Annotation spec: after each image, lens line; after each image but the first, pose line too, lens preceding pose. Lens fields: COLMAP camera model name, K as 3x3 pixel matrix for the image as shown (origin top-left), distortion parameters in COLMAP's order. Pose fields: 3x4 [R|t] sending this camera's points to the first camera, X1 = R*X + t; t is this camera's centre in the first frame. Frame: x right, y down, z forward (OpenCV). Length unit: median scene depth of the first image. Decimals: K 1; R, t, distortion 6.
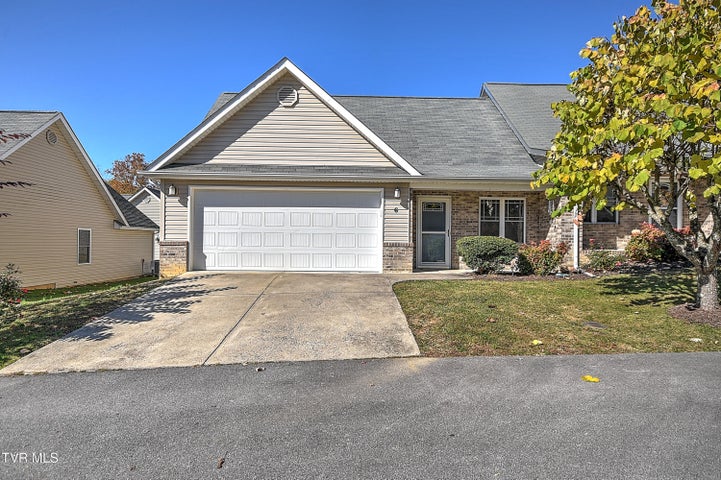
lens RADIAL K [[425.0, 0, 360.5], [0, 425.0, 240.0], [0, 0, 1]] dist [0.000092, 0.000318]
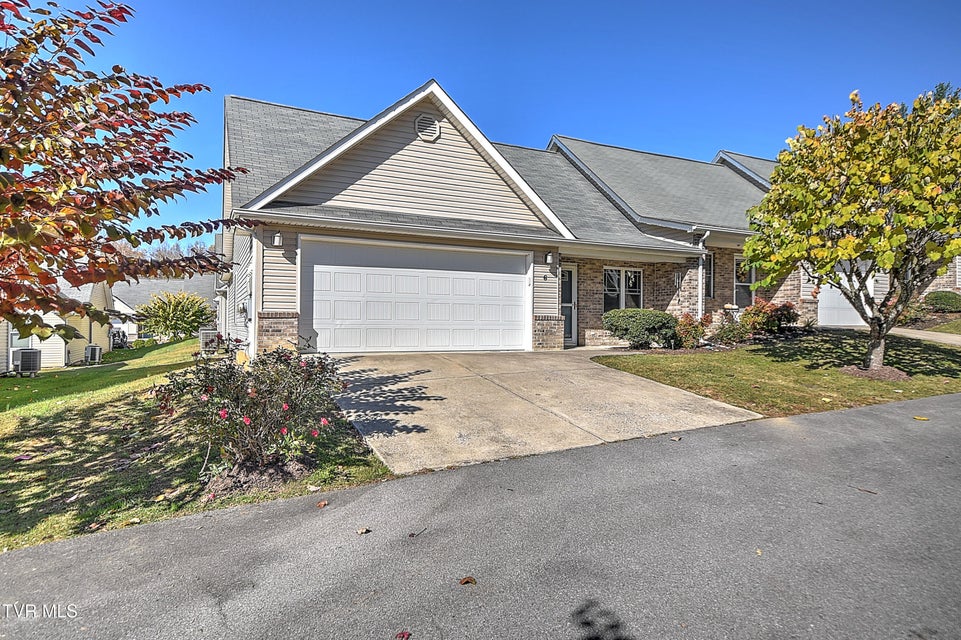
lens RADIAL K [[566.5, 0, 480.5], [0, 566.5, 320.0], [0, 0, 1]] dist [0.000092, 0.000318]
pose [[0.907549, 0.000178, 0.419947, -0.521146], [-0.000789, 0.999999, 0.001282, 0.014075], [-0.419946, -0.001495, 0.907548, 0.011779]]
